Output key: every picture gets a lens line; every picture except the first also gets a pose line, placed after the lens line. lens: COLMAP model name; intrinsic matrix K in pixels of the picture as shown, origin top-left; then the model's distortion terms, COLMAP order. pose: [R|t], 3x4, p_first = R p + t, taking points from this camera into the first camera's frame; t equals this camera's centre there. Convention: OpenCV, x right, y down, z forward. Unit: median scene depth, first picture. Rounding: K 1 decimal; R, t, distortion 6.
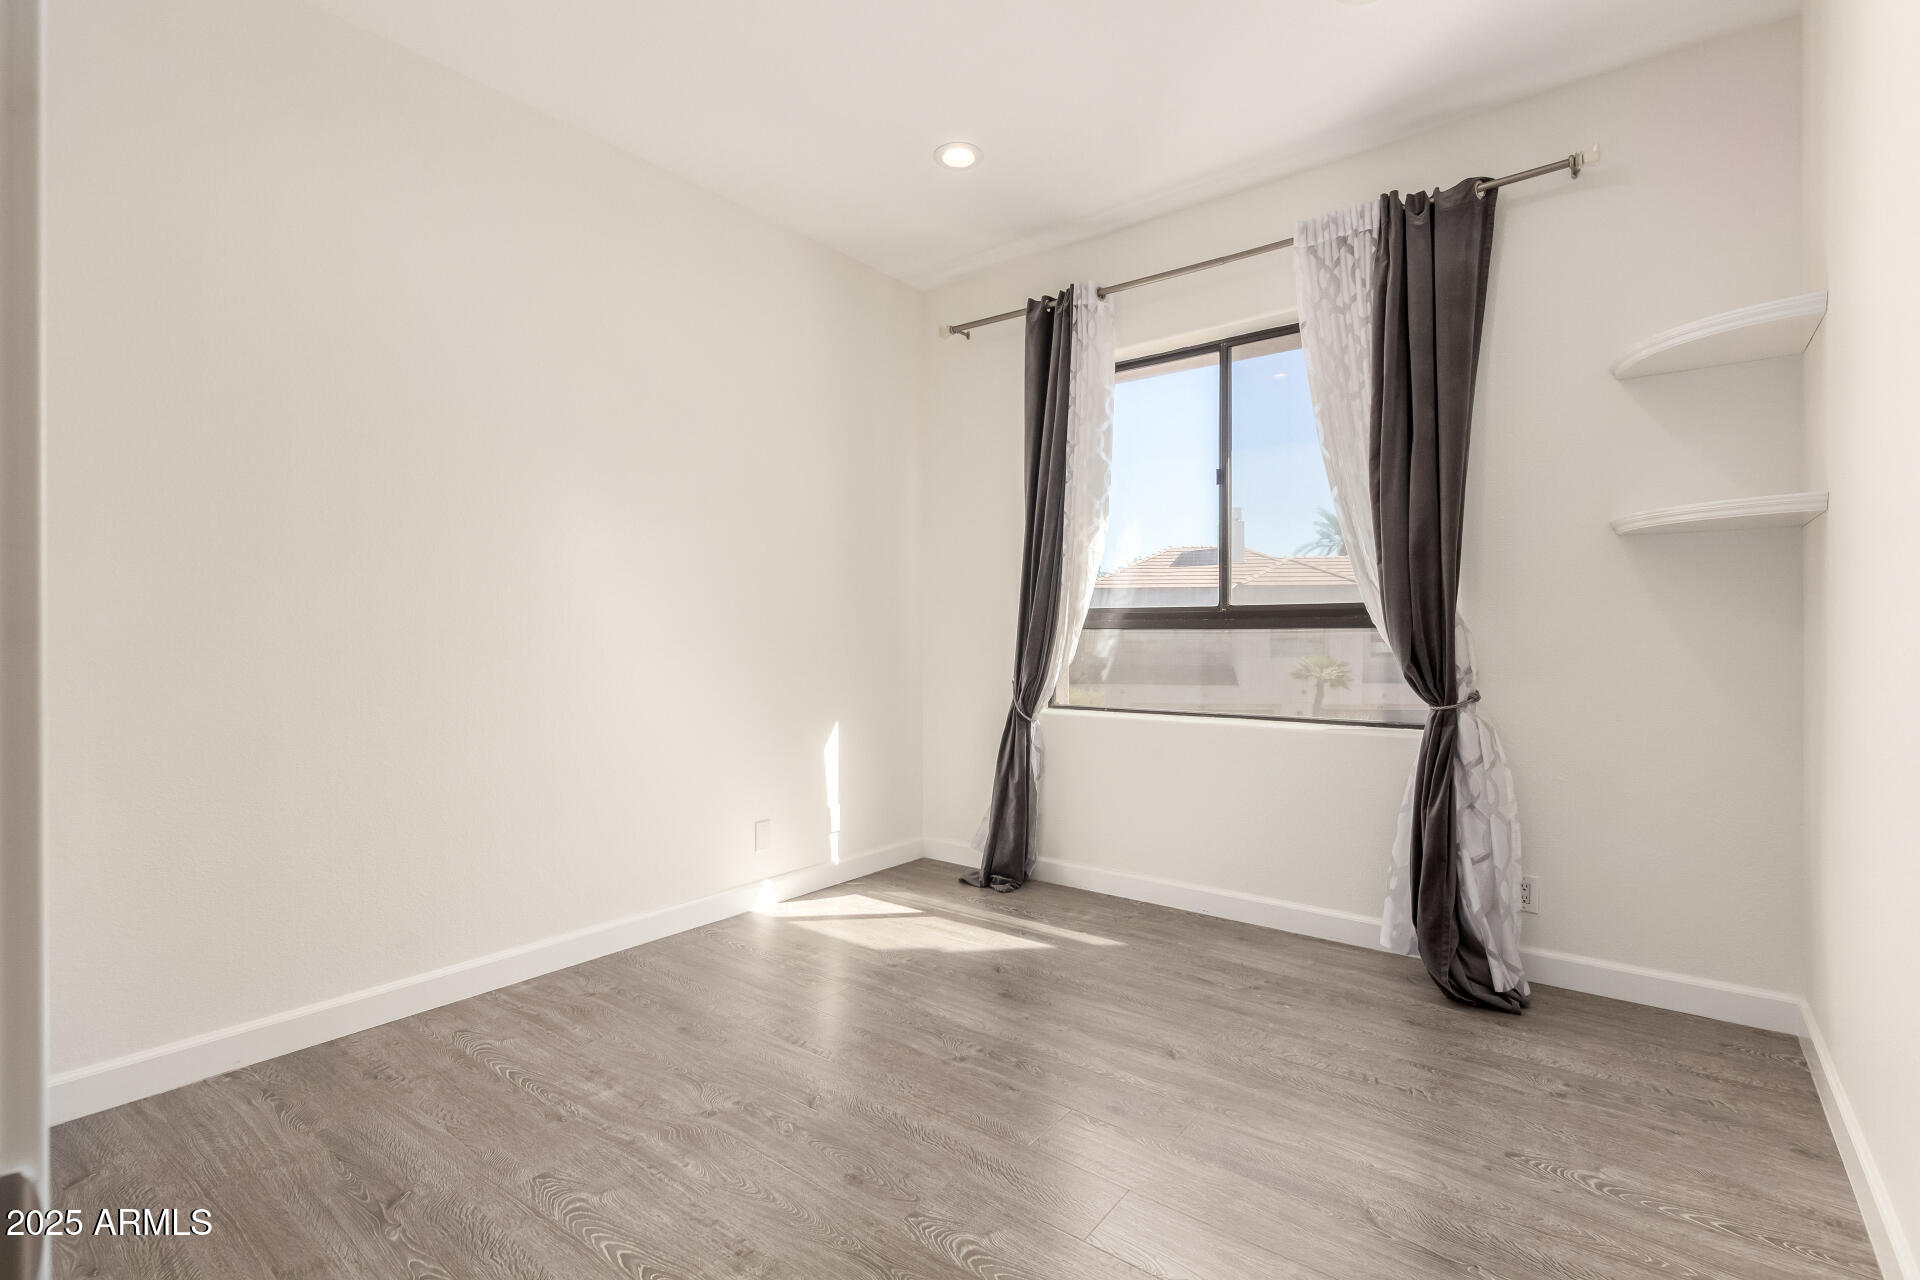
lens RADIAL K [[877.1, 0, 968.2], [0, 877.1, 638.1], [0, 0, 1]] dist [0.008141, -0.004423]
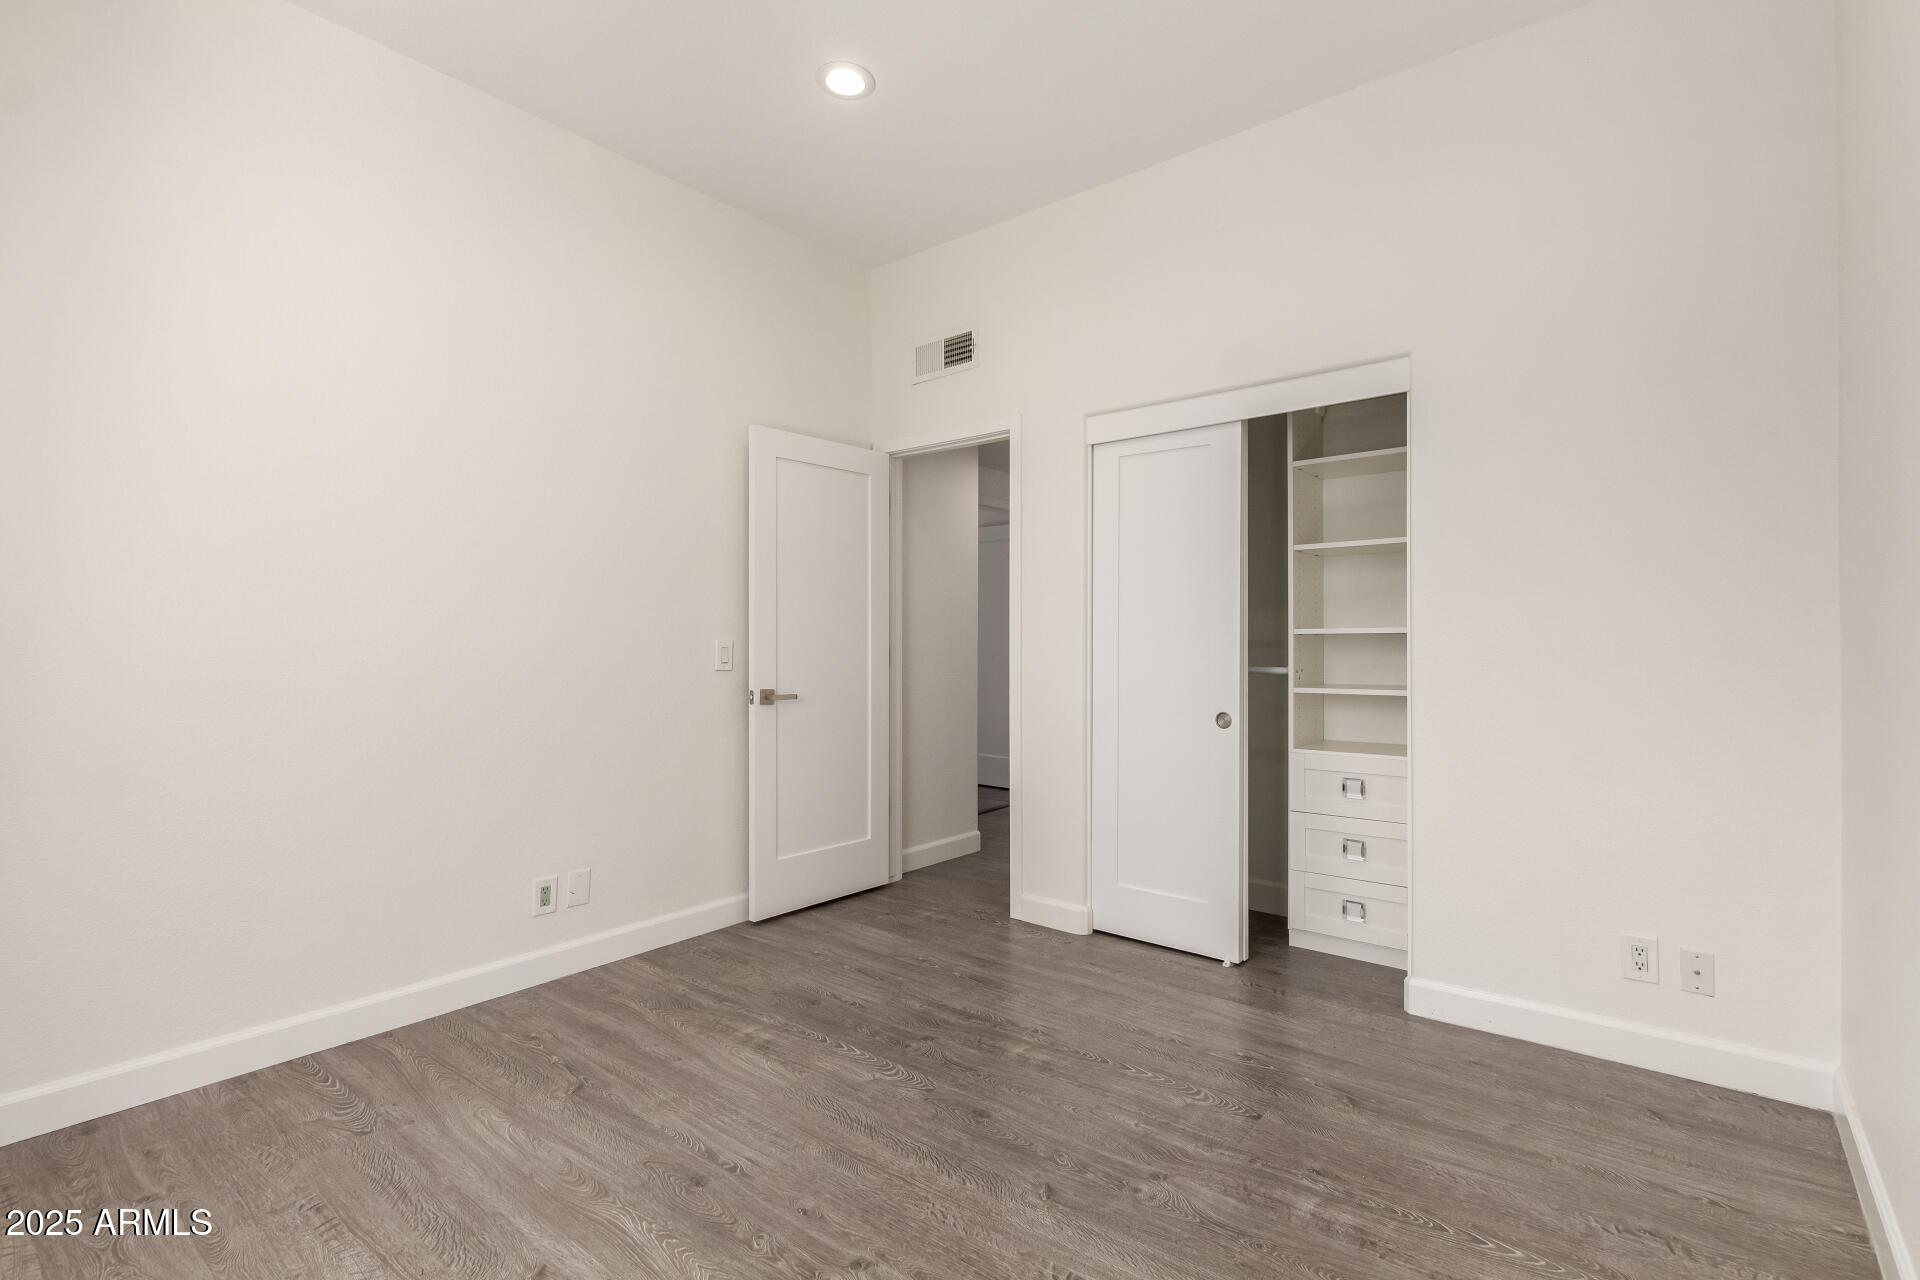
lens RADIAL K [[877.1, 0, 968.2], [0, 877.1, 638.1], [0, 0, 1]] dist [0.008141, -0.004423]
pose [[-0.999801, 0.002399, 0.019782, -0.124369], [0.002370, 0.999996, -0.001506, -0.004200], [-0.019786, -0.001459, -0.999803, 1.944741]]
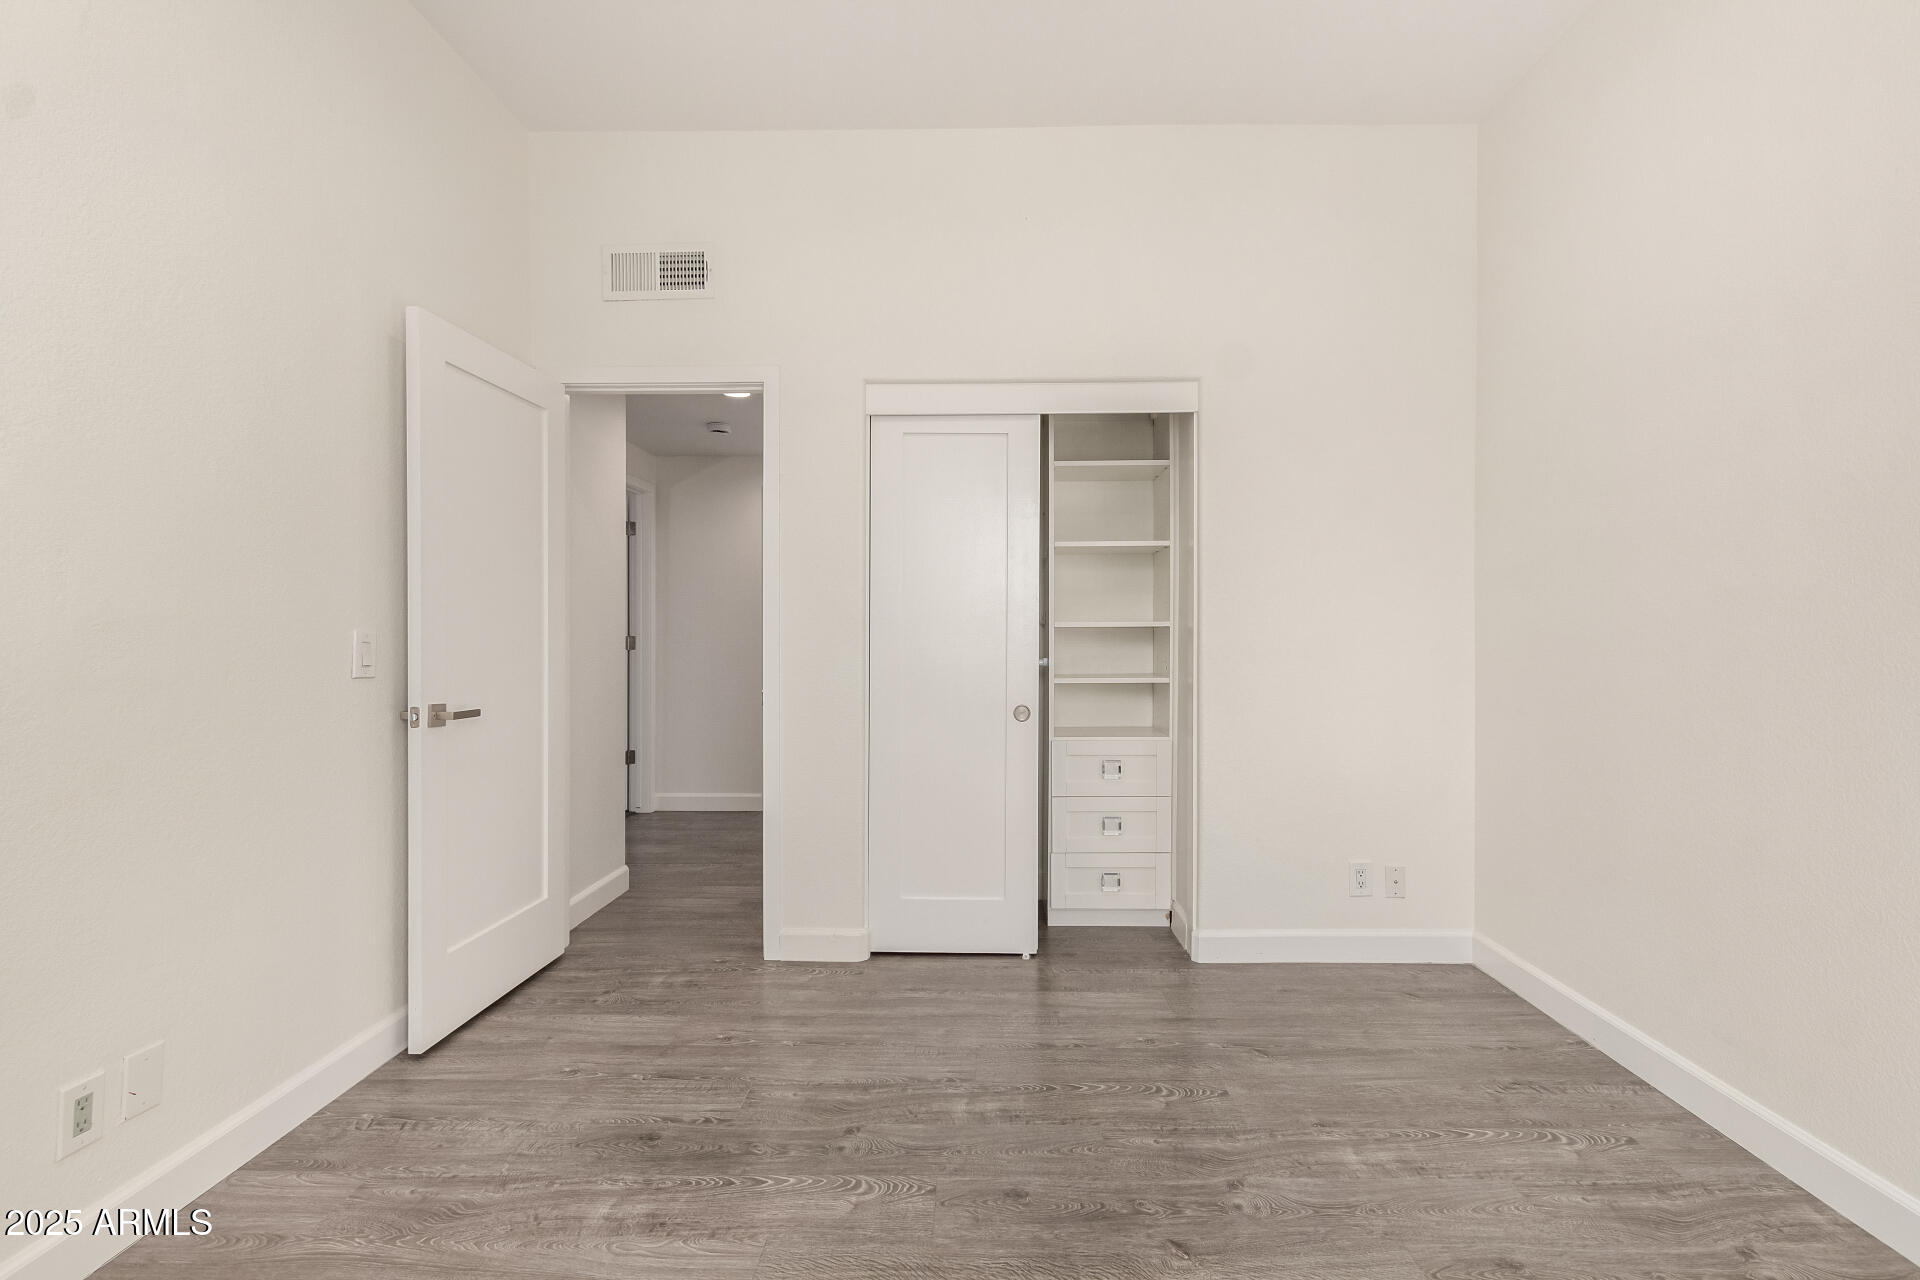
lens RADIAL K [[877.1, 0, 968.2], [0, 877.1, 638.1], [0, 0, 1]] dist [0.008141, -0.004423]
pose [[-0.805375, 0.003752, -0.592753, 0.437212], [0.000168, 0.999981, 0.006100, -0.001616], [0.592765, 0.004813, -0.805361, 1.577624]]
